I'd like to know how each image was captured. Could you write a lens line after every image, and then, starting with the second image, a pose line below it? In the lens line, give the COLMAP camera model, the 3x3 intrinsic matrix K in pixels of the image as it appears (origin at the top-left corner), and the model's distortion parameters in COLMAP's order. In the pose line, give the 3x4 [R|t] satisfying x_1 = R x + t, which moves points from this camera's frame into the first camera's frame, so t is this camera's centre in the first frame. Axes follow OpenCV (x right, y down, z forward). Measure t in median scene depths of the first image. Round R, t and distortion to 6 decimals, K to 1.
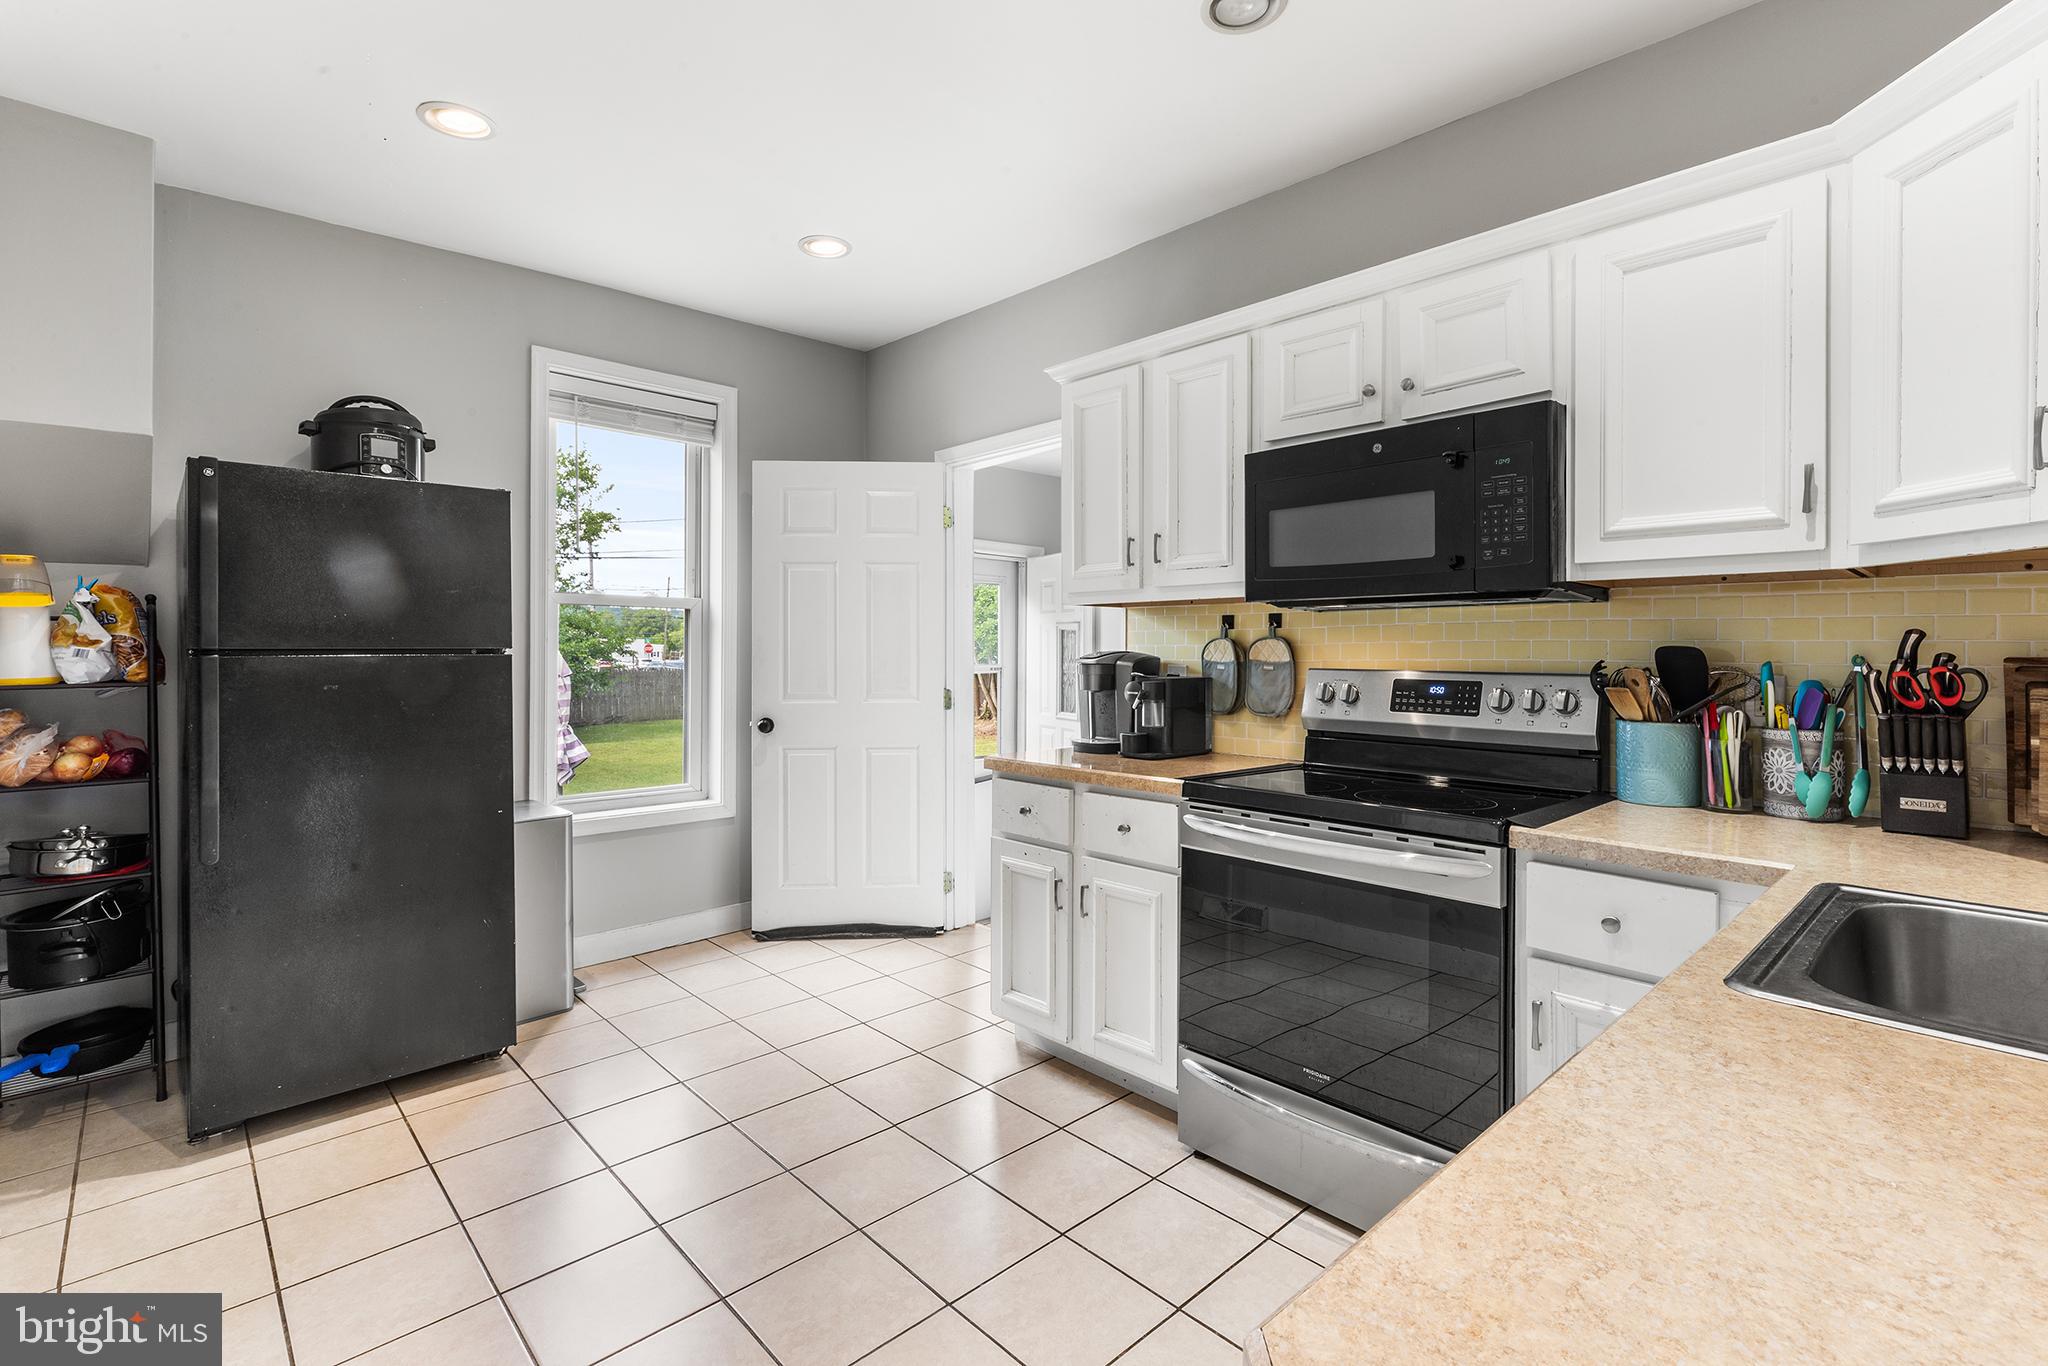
lens RADIAL K [[935.6, 0, 1058.1], [0, 935.6, 662.6], [0, 0, 1]] dist [0.003097, -0.000271]
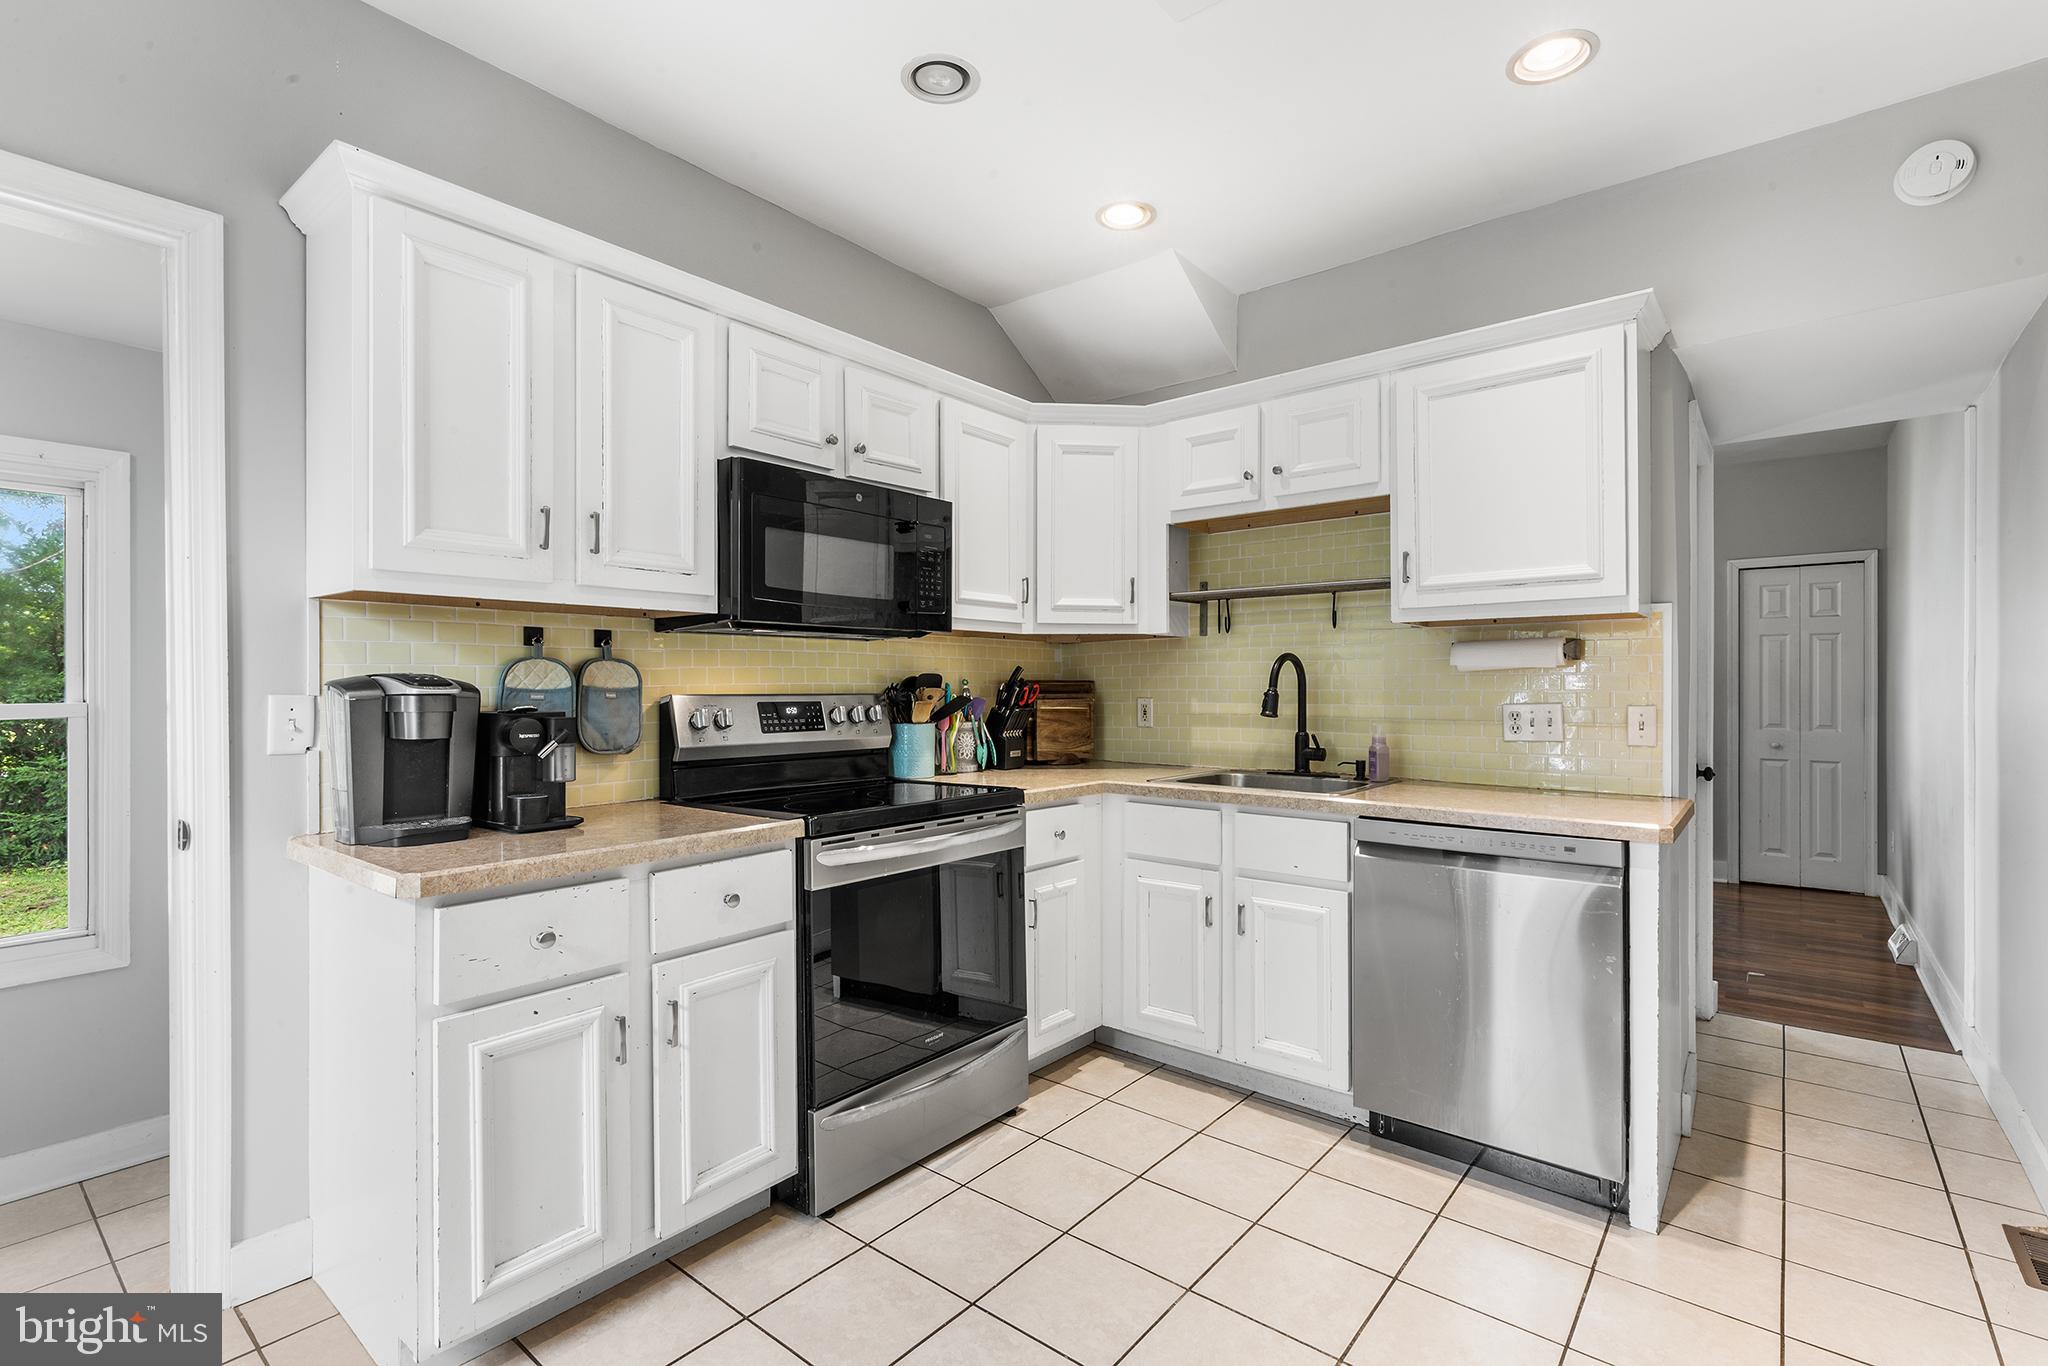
lens RADIAL K [[935.6, 0, 1035.6], [0, 935.6, 691.8], [0, 0, 1]] dist [0.003097, -0.000271]
pose [[-0.122294, -0.010119, 0.992442, -0.748117], [0.014043, 0.999830, 0.011925, -0.002762], [-0.992395, 0.015395, -0.122131, 0.847334]]
